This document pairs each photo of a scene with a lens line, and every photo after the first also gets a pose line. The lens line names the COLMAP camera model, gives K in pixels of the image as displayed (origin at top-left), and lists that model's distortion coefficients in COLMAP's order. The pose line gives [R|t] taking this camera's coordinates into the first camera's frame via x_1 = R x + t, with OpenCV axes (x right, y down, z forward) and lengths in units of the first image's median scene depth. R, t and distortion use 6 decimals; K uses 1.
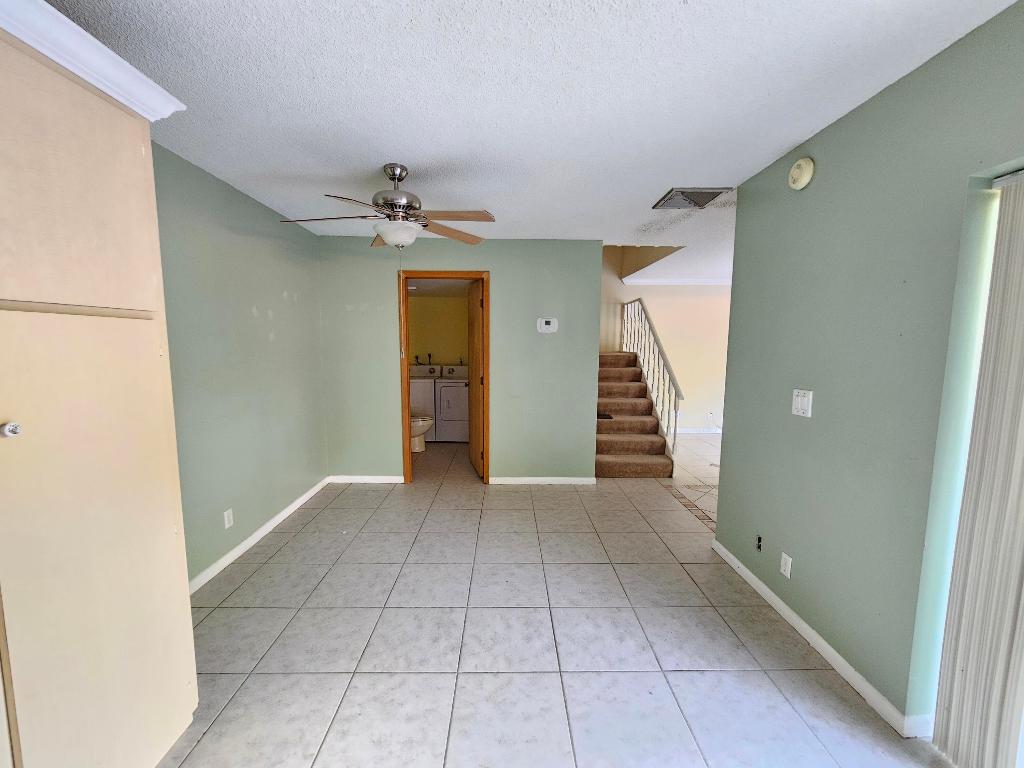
lens RADIAL K [[414.7, 0, 513.3], [0, 414.7, 389.5], [0, 0, 1]] dist [-0.001777, 0.000083]
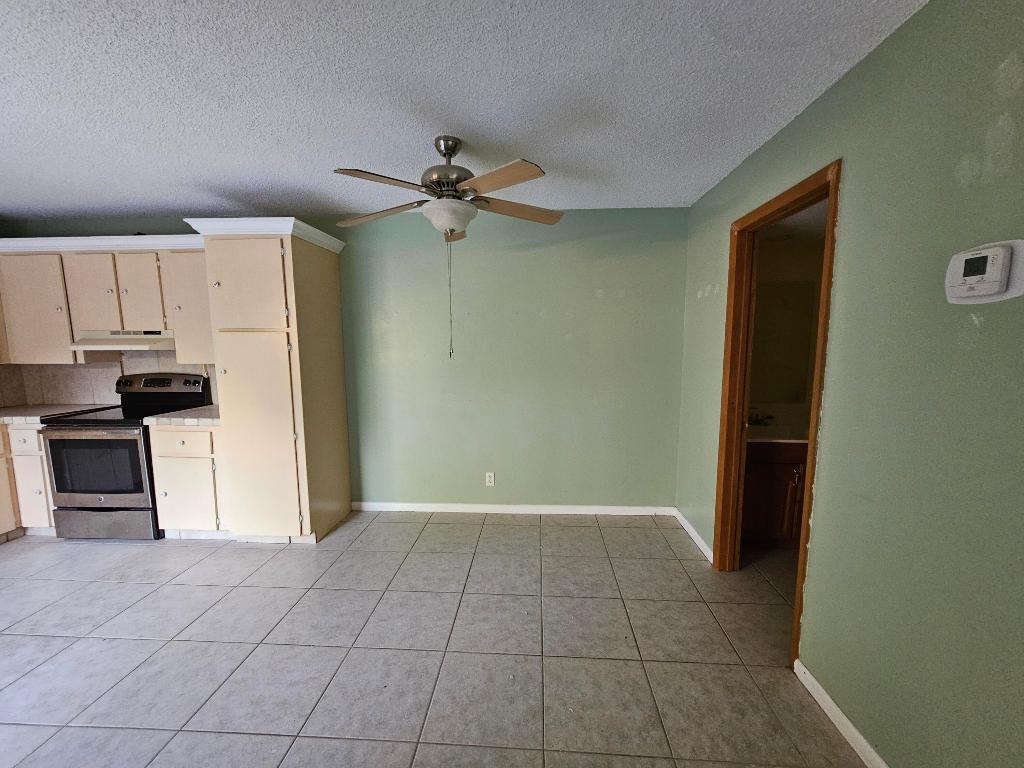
lens RADIAL K [[414.7, 0, 513.3], [0, 414.7, 389.5], [0, 0, 1]] dist [-0.001777, 0.000083]
pose [[-0.070892, 0.110325, -0.991364, 0.599692], [-0.108597, 0.987103, 0.117617, -0.133803], [0.991555, 0.115997, -0.057997, 1.189365]]
